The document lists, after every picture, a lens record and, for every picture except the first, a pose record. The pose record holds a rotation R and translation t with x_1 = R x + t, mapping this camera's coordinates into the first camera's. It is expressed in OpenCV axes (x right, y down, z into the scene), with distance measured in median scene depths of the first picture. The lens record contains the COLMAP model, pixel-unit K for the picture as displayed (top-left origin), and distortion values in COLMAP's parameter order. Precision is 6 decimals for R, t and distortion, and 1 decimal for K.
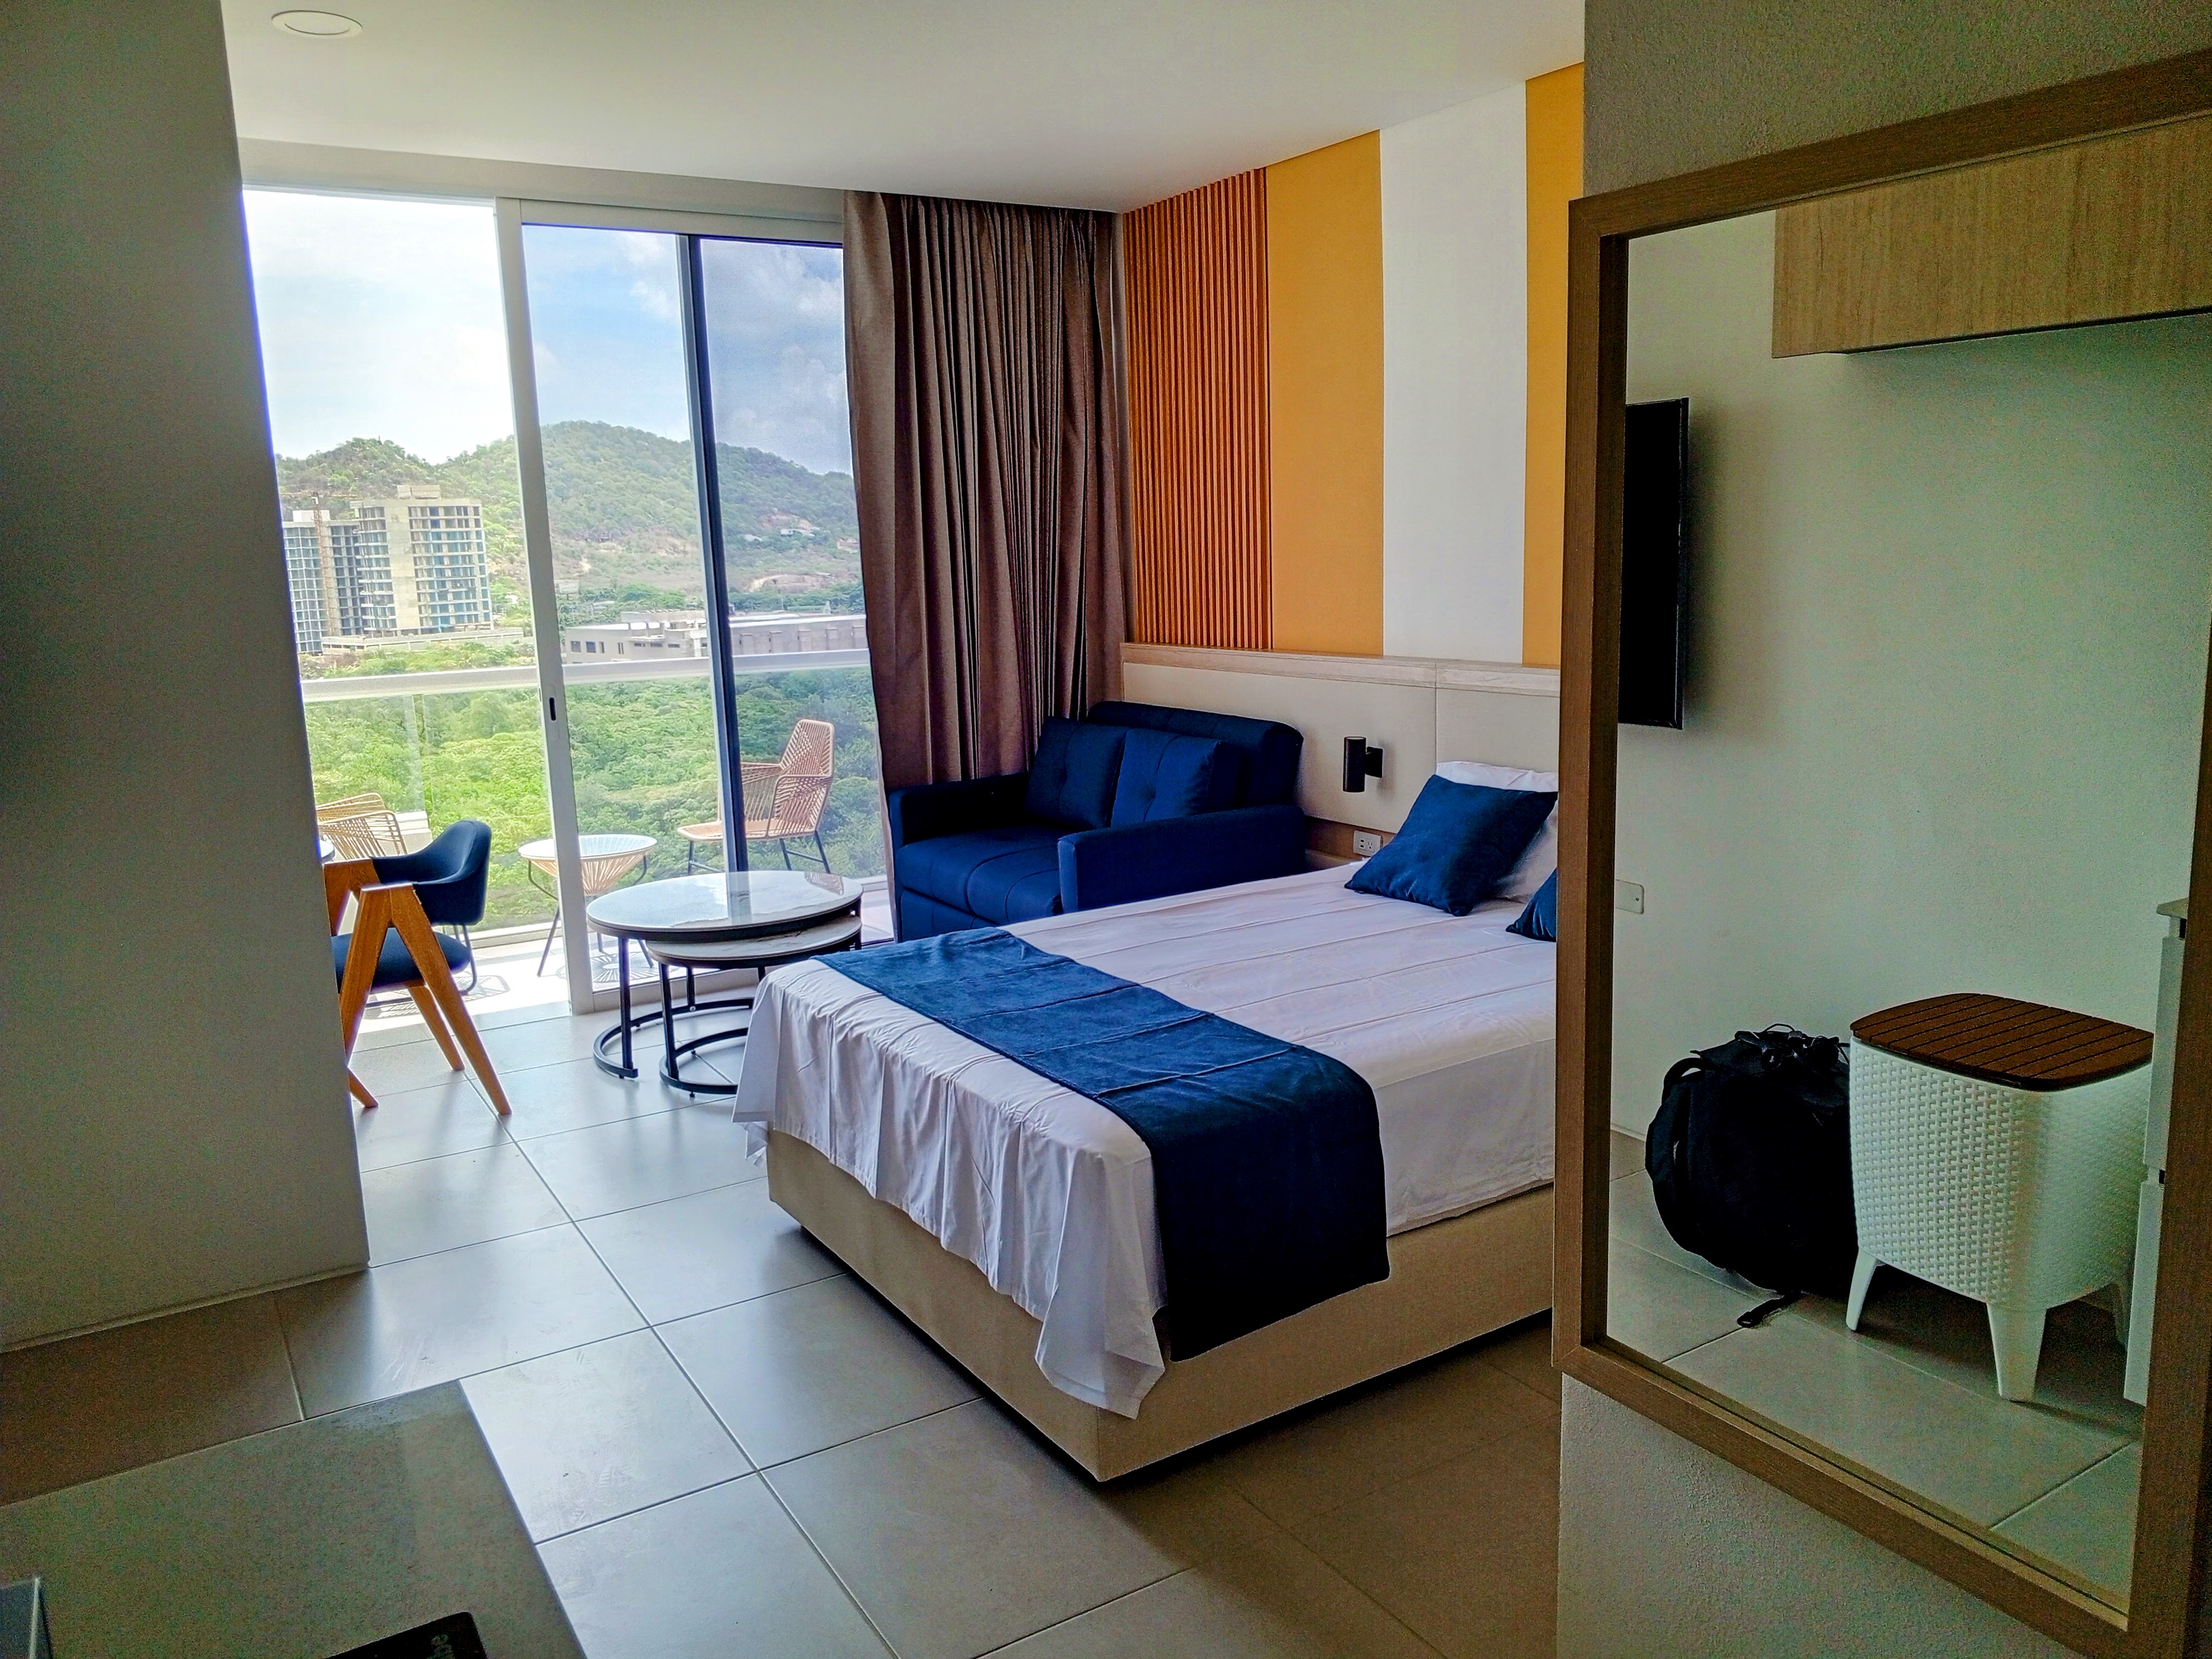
lens RADIAL K [[1657.2, 0, 1115.4], [0, 1657.2, 807.4], [0, 0, 1]] dist [0.140991, -0.313128]
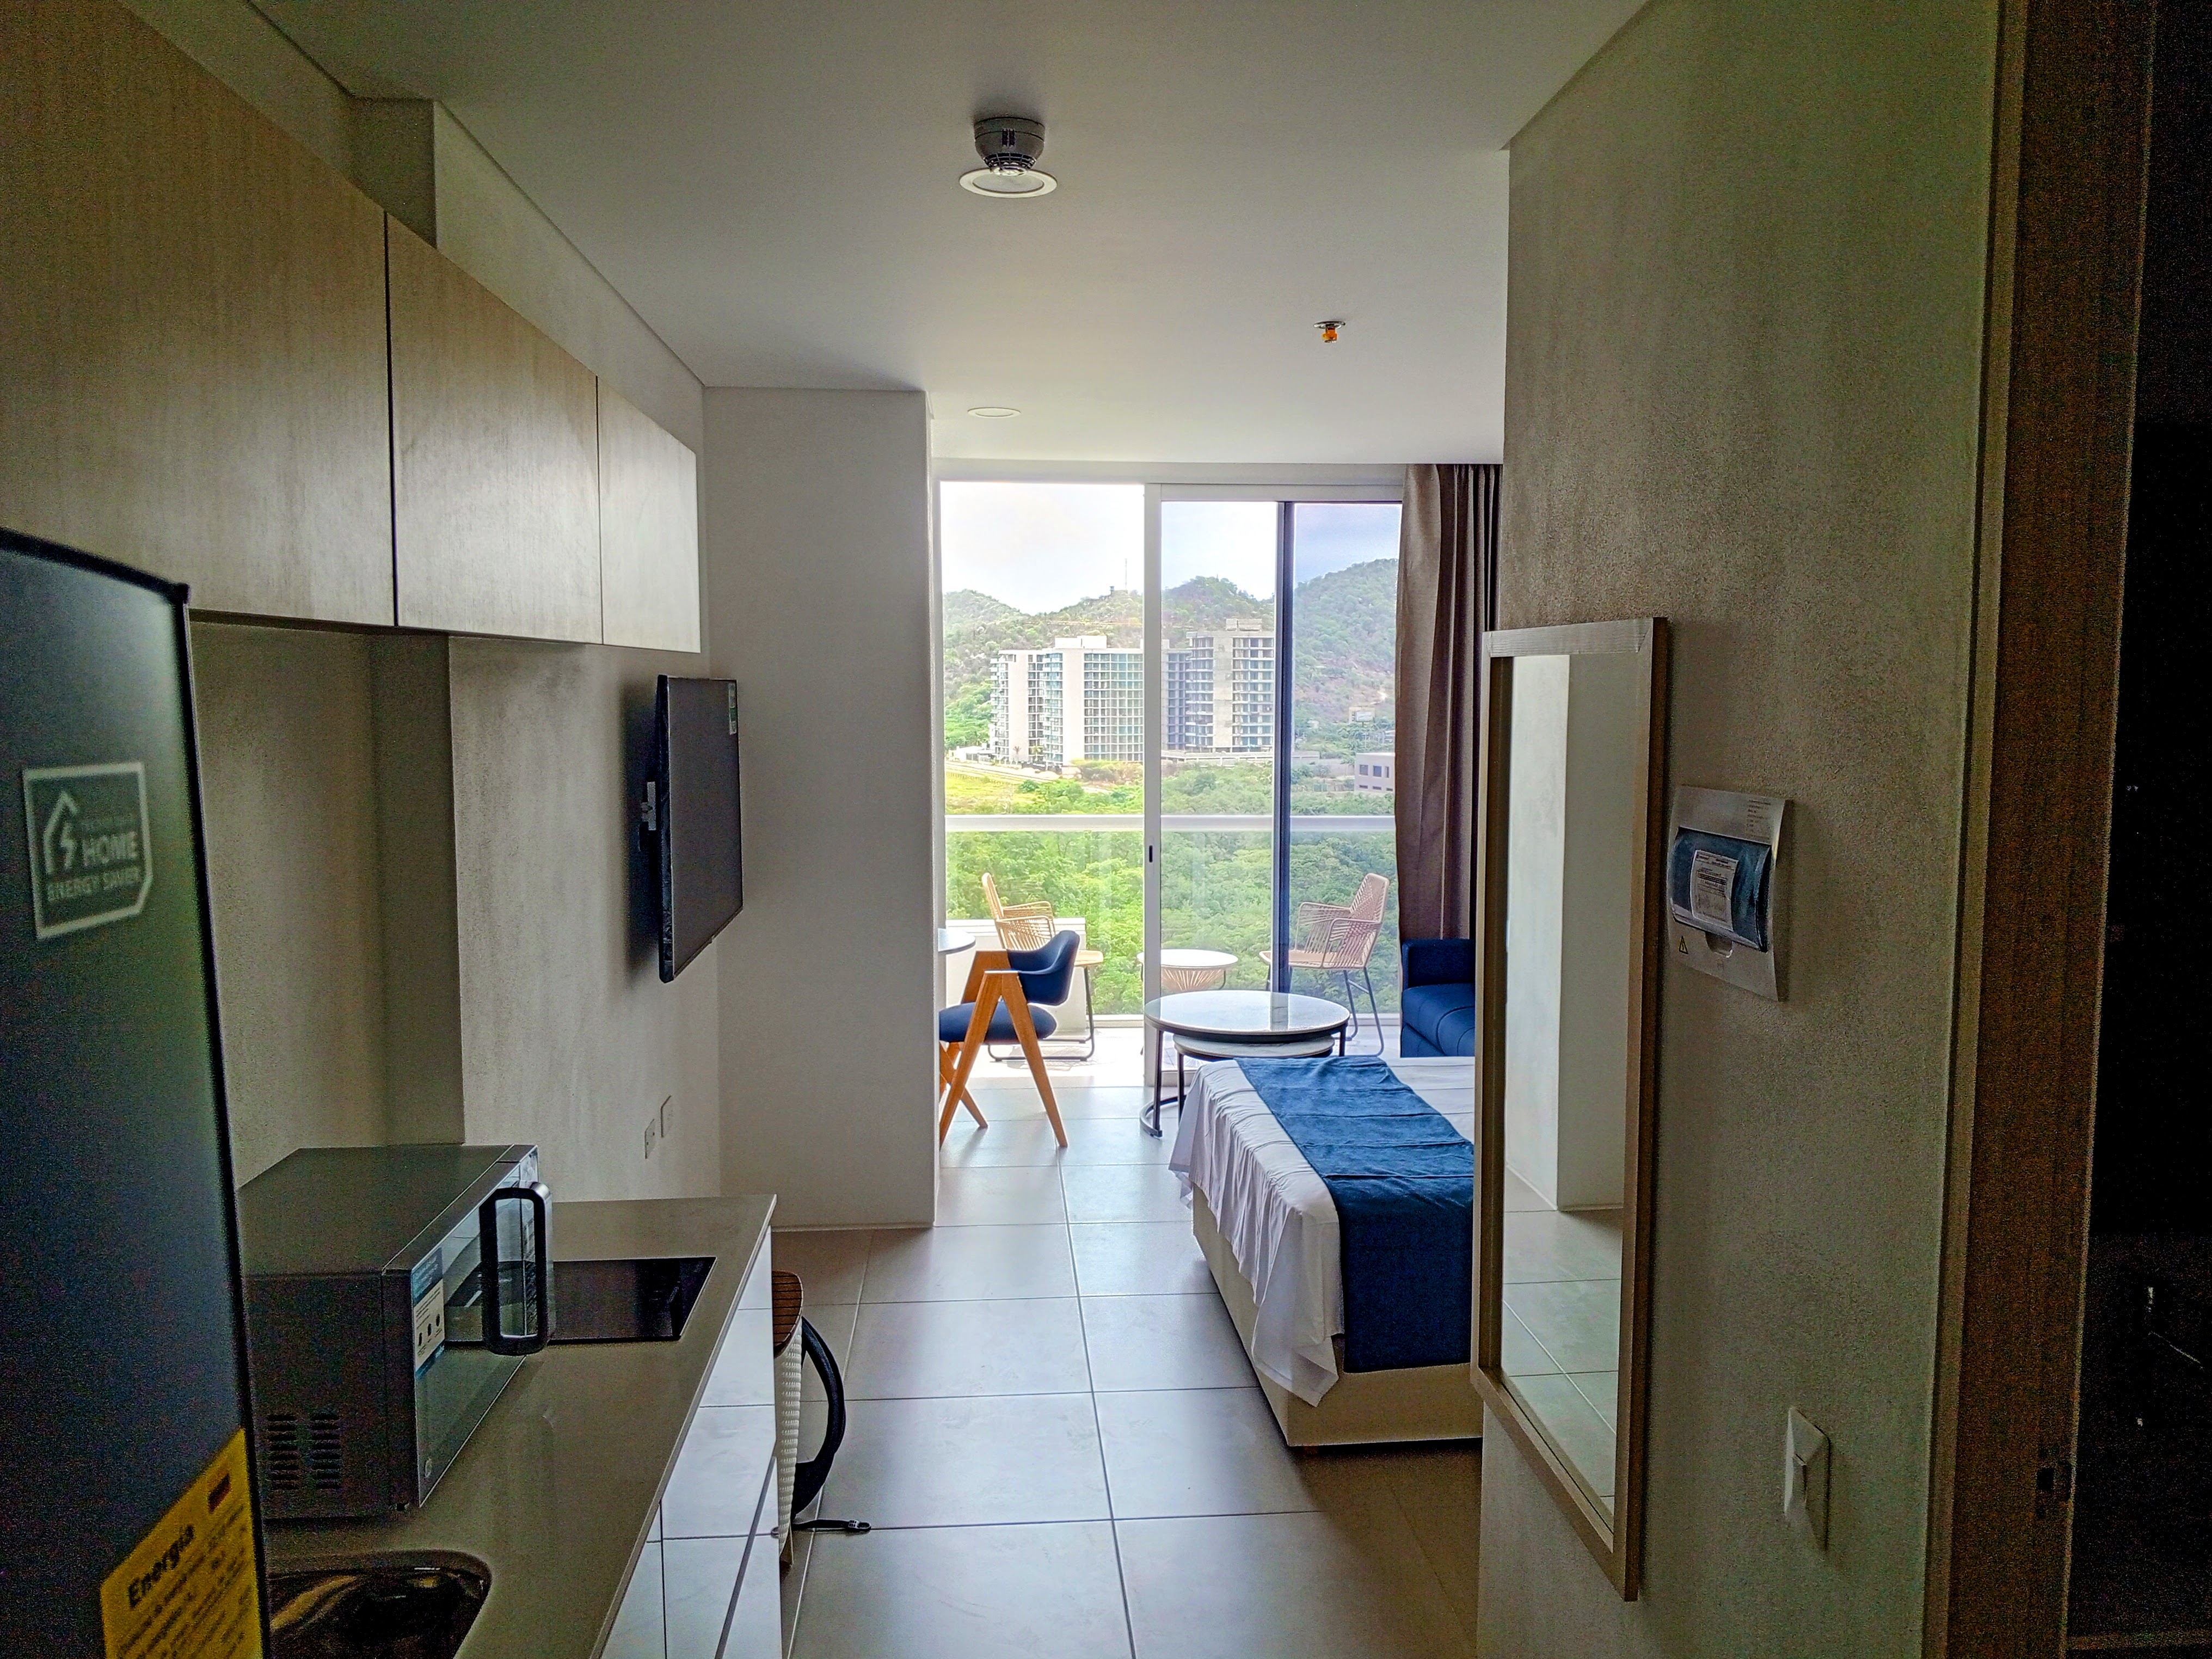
lens RADIAL K [[1657.2, 0, 1115.4], [0, 1657.2, 807.4], [0, 0, 1]] dist [0.140991, -0.313128]
pose [[0.891581, 0.071611, -0.447164, 0.222456], [-0.105757, 0.993040, -0.051834, -0.023191], [0.440340, 0.093505, 0.892949, -0.189835]]
